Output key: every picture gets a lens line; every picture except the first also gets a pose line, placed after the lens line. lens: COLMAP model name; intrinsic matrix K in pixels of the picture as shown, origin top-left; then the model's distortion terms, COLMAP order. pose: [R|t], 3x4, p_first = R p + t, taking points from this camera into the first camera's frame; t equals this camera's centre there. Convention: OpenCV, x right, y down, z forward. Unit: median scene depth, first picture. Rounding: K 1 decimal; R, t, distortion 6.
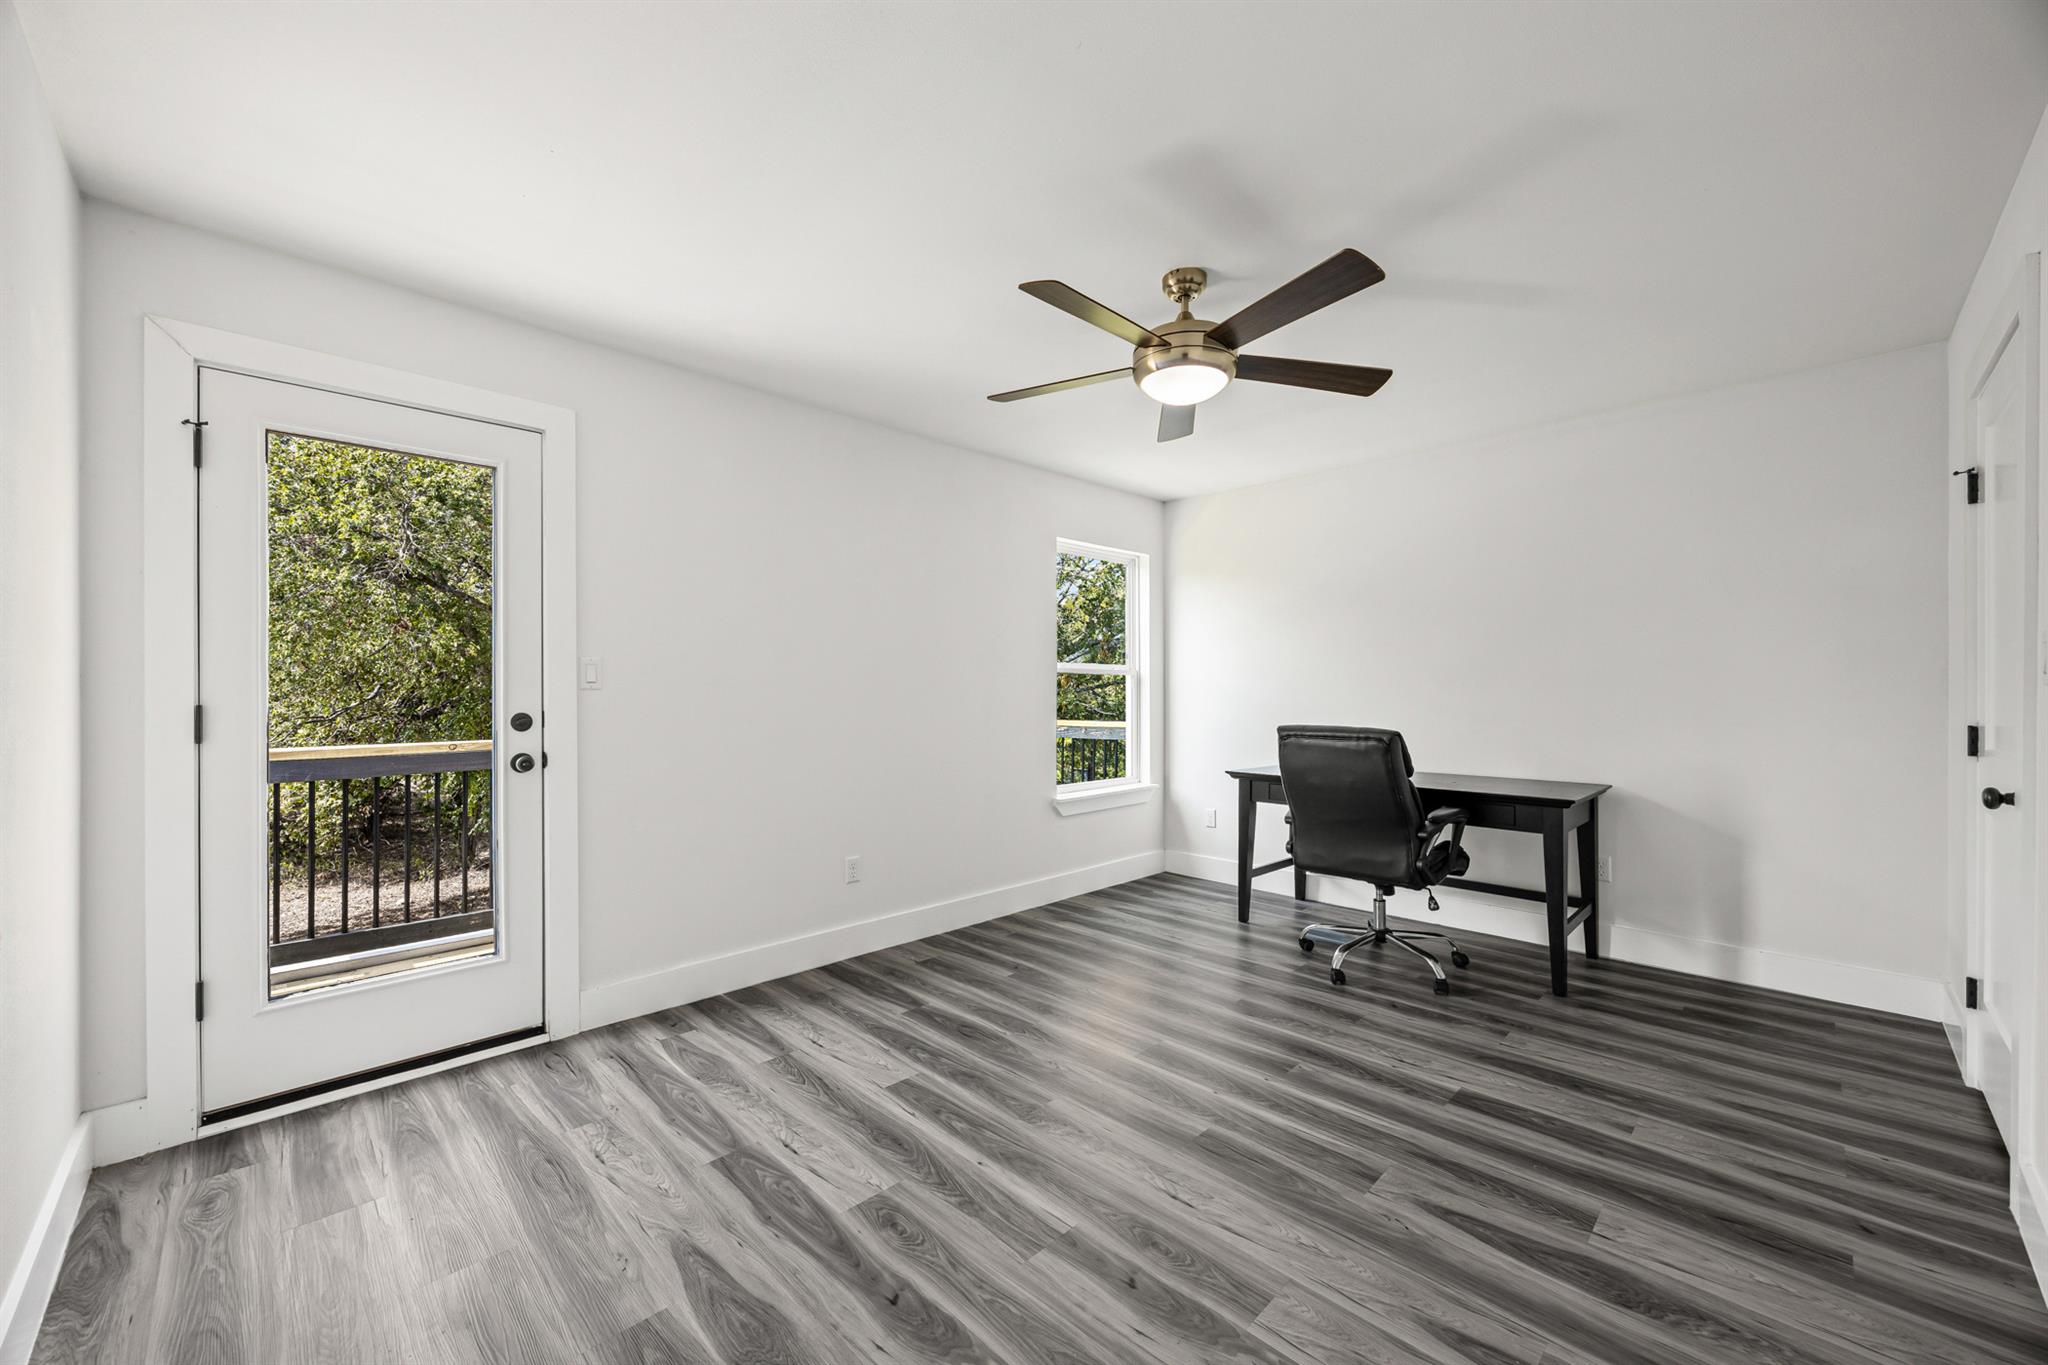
lens RADIAL K [[796.5, 0, 1034.5], [0, 796.5, 682.5], [0, 0, 1]] dist [-0.007554, 0.000063]
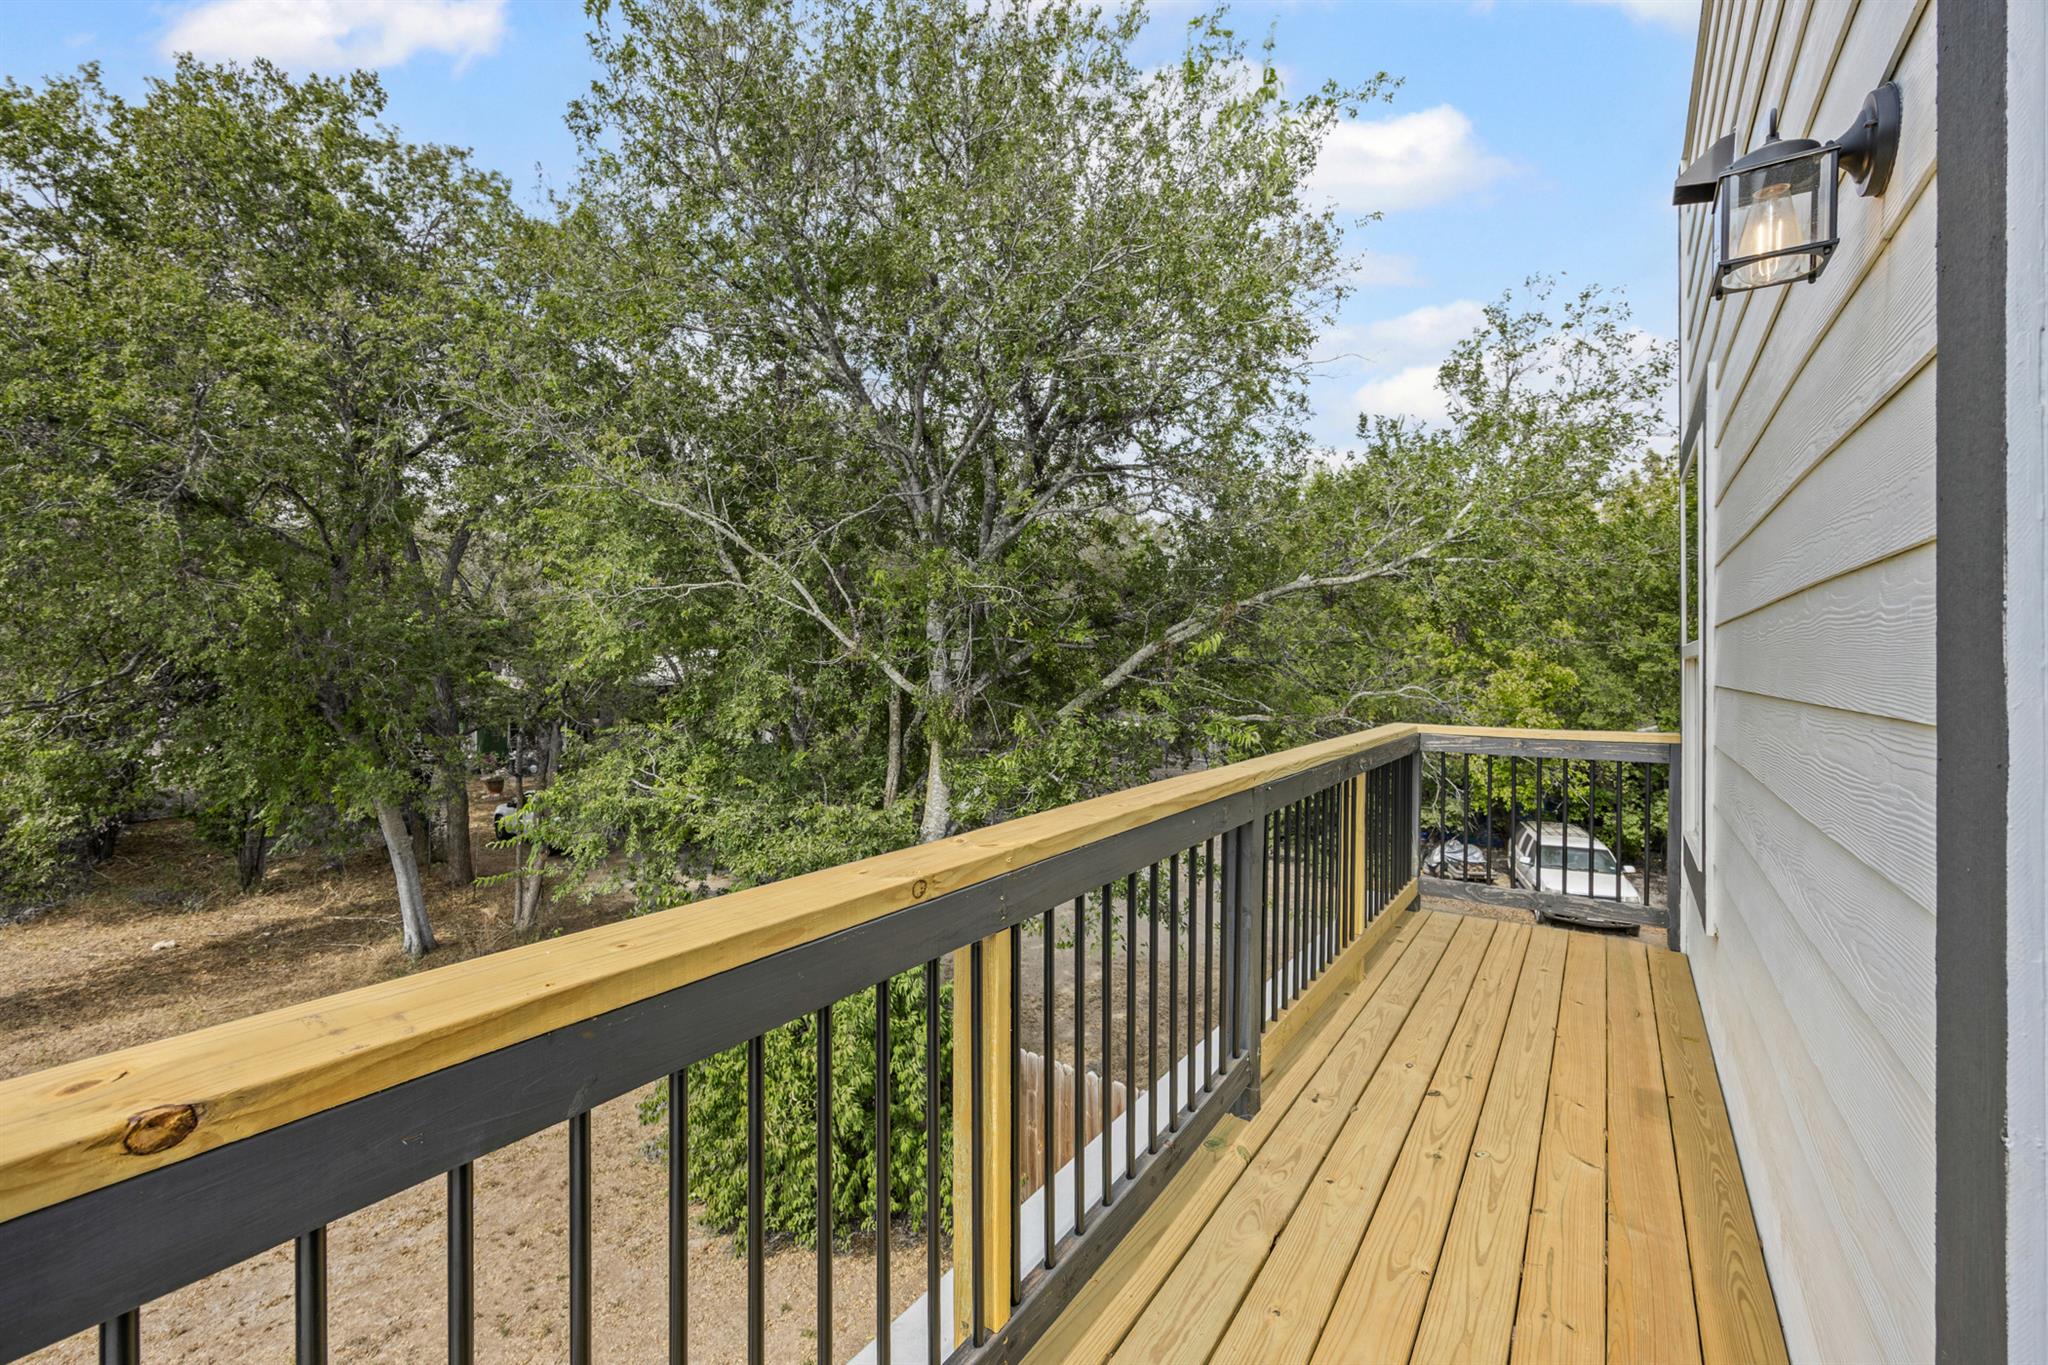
lens RADIAL K [[851.4, 0, 1023.0], [0, 851.4, 669.7], [0, 0, 1]] dist [-0.002430, -0.000101]
pose [[0.990398, 0.008806, 0.137965, -0.490057], [-0.010216, 0.999903, 0.009512, -0.000063], [-0.137868, -0.010830, 0.990391, 0.459338]]
